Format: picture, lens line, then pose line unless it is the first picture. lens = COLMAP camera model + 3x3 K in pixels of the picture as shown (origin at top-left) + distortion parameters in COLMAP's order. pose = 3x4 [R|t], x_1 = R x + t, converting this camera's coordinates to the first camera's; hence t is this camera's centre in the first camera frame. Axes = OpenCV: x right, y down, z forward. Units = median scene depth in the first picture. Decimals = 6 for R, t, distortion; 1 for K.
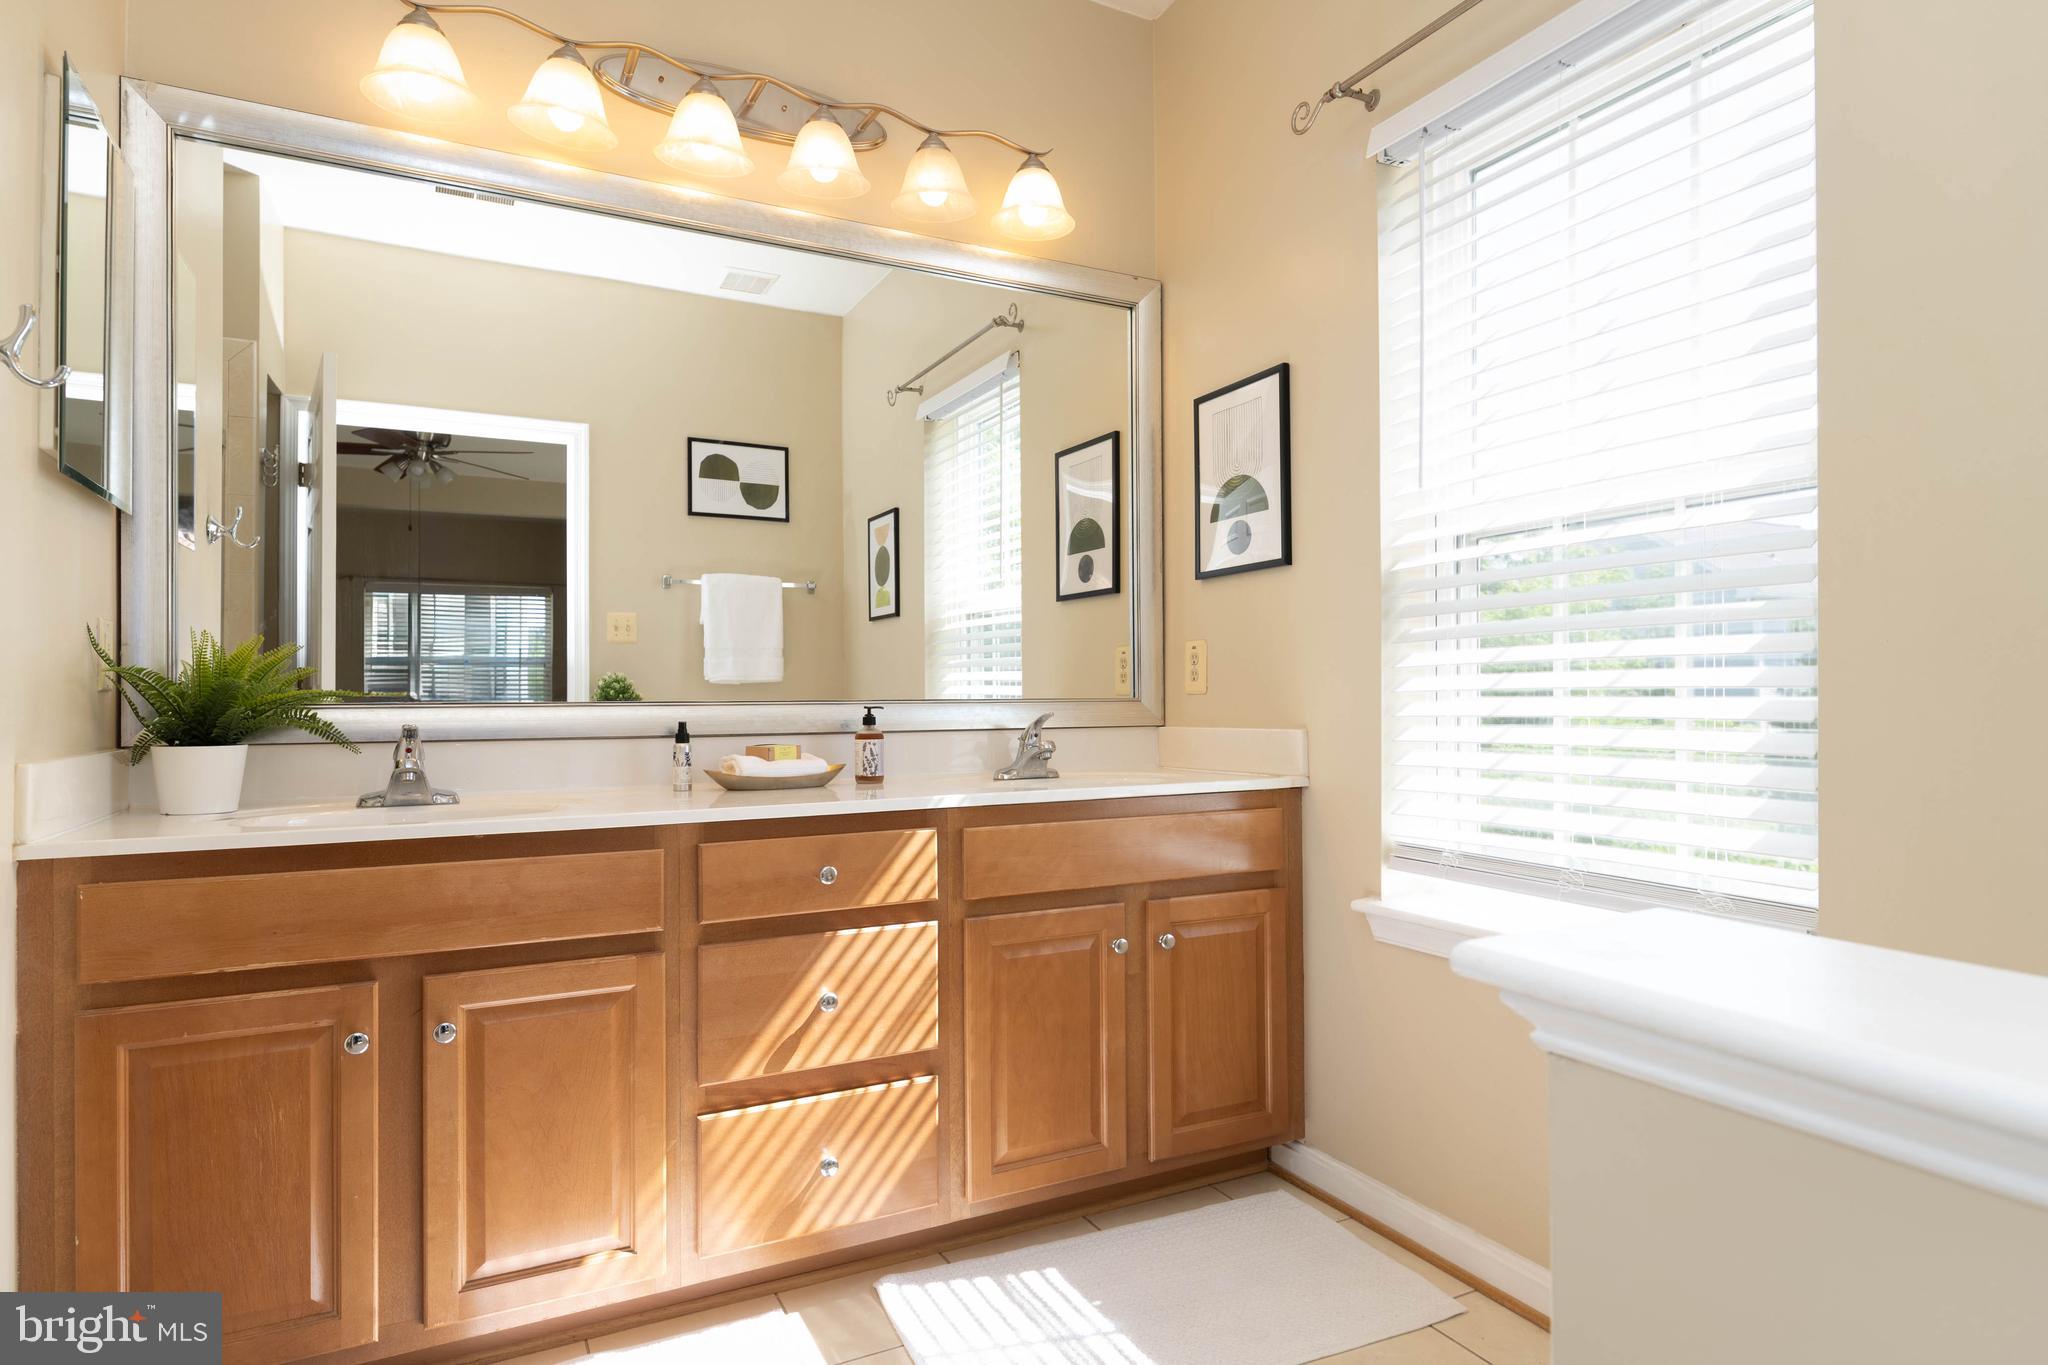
lens RADIAL K [[1157.0, 0, 1051.7], [0, 1157.0, 684.9], [0, 0, 1]] dist [0.000098, -0.001098]
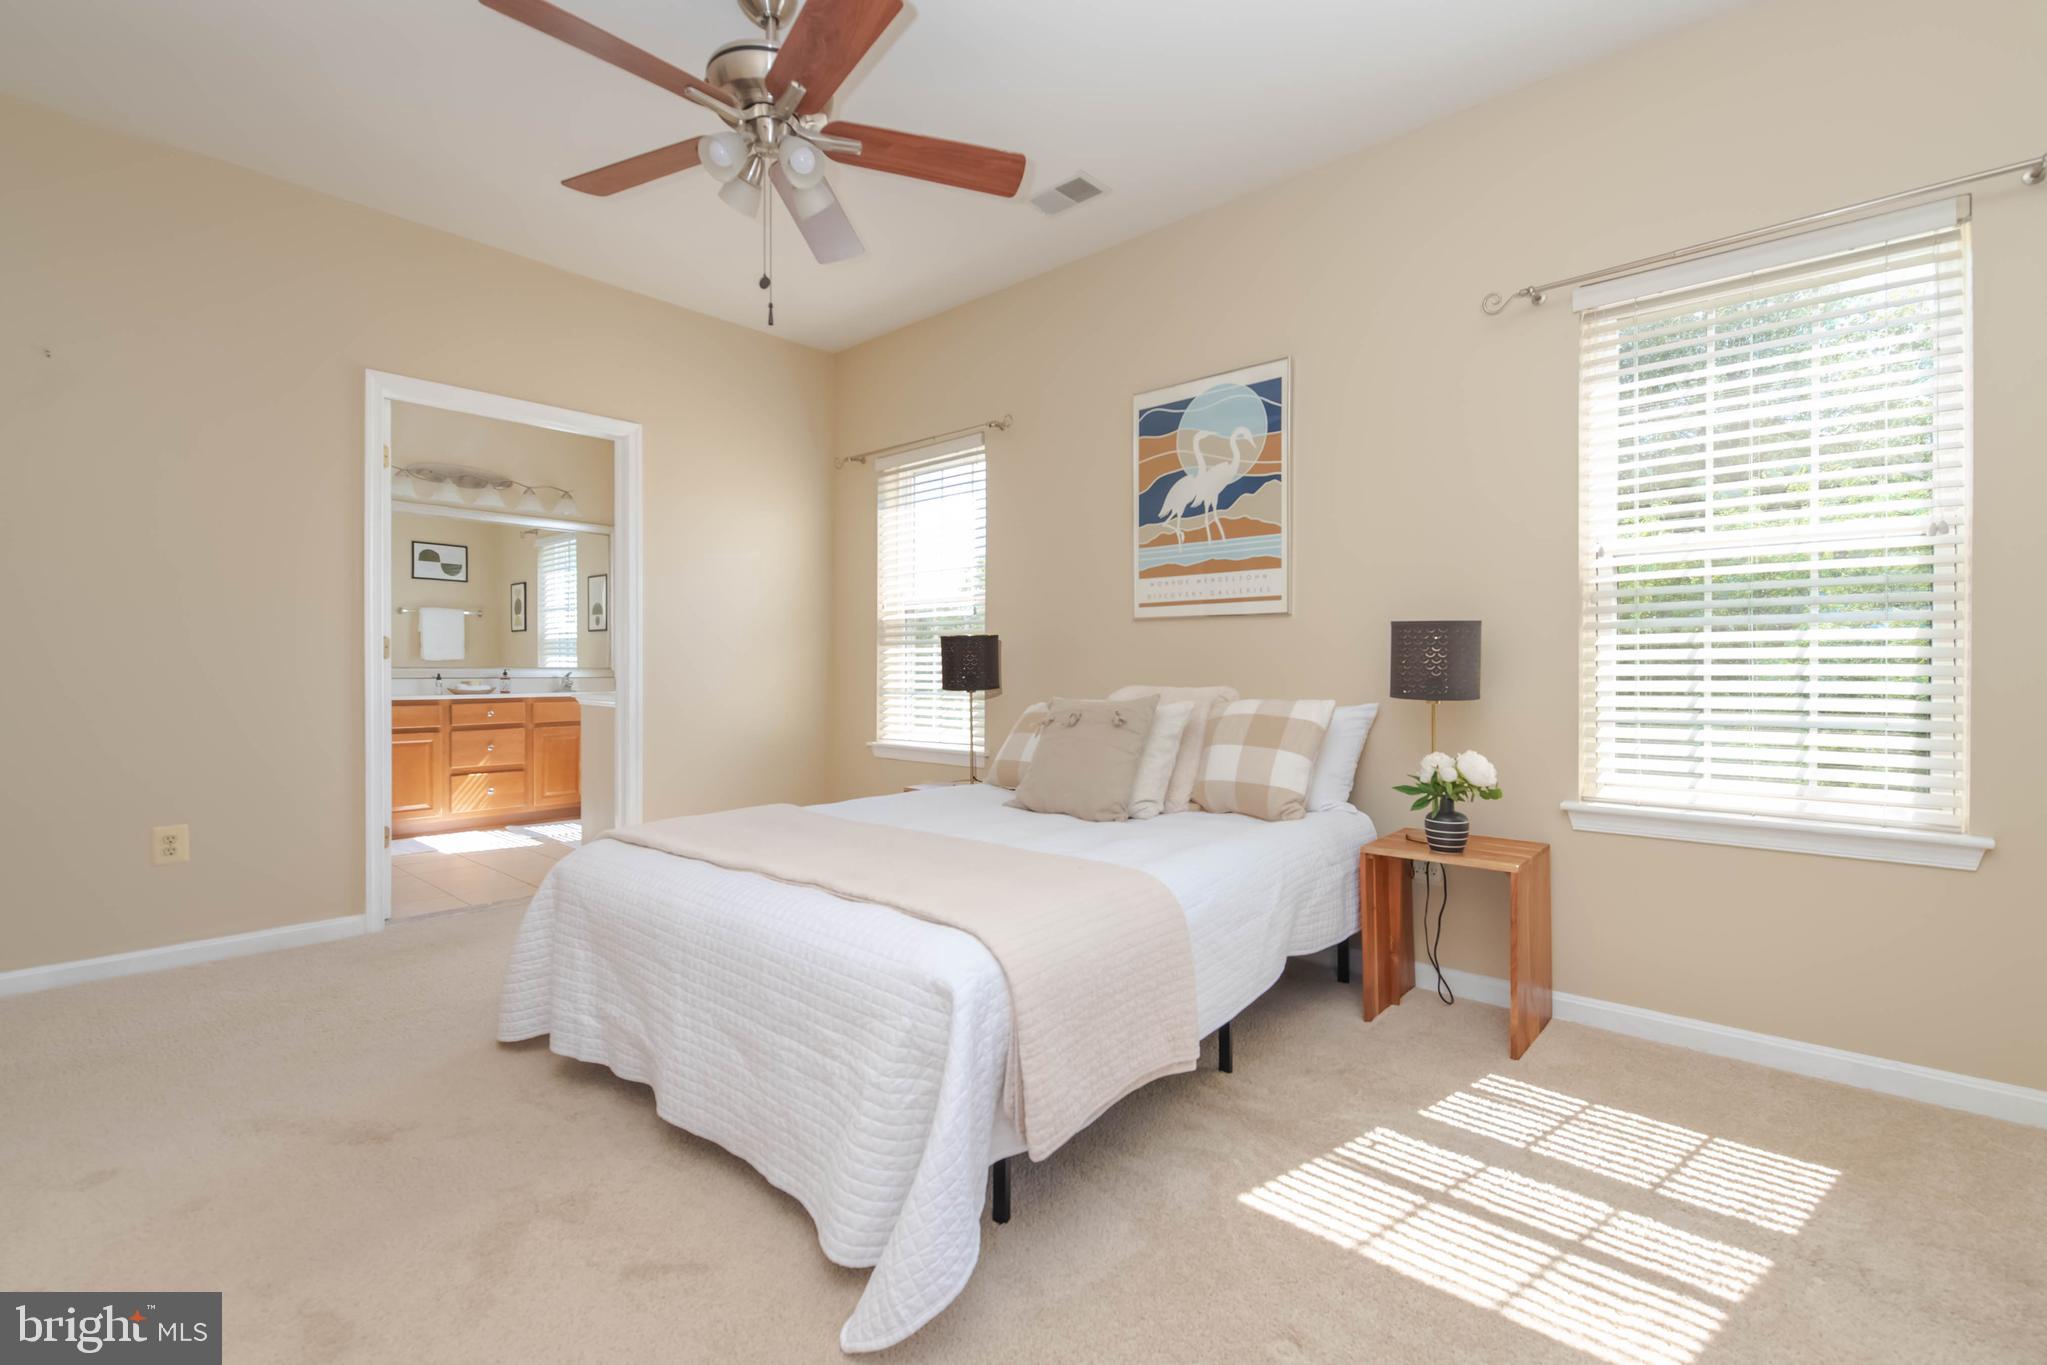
lens RADIAL K [[905.6, 0, 1033.2], [0, 905.6, 672.7], [0, 0, 1]] dist [0.004343, 0.000173]
pose [[0.938071, 0.007321, 0.346366, 0.422780], [-0.012229, 0.999853, 0.011986, -0.025262], [-0.346227, -0.015479, 0.938023, -2.291949]]
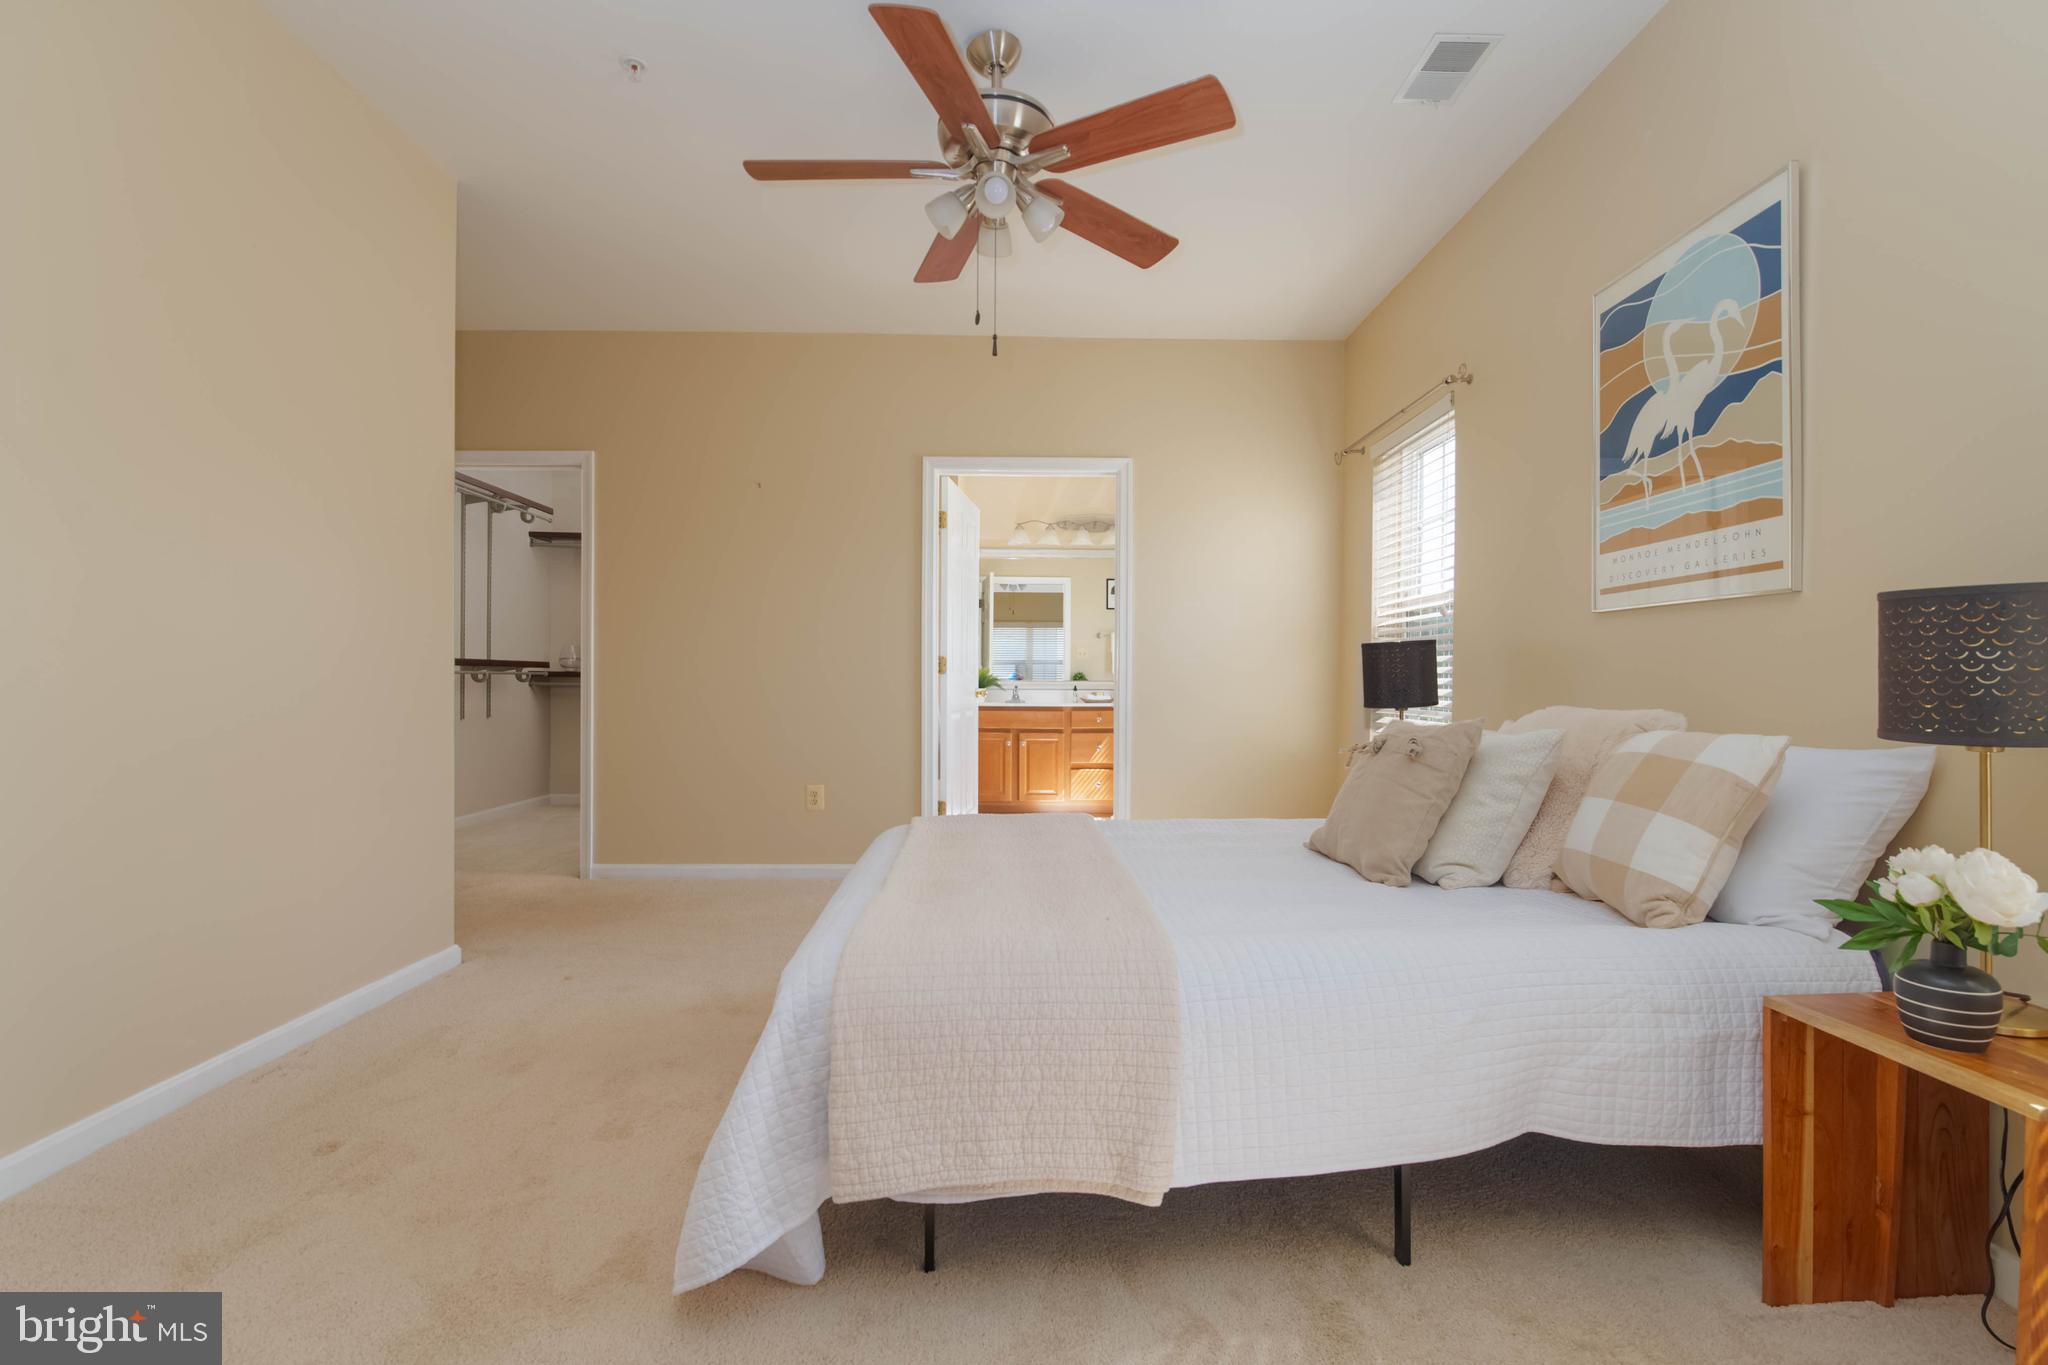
lens RADIAL K [[904.6, 0, 1039.2], [0, 904.6, 686.8], [0, 0, 1]] dist [0.000838, -0.011467]
pose [[0.893473, 0.013143, -0.448924, 1.129696], [-0.004745, 0.999792, 0.019825, -0.029134], [0.449092, -0.015583, 0.893350, -2.149620]]
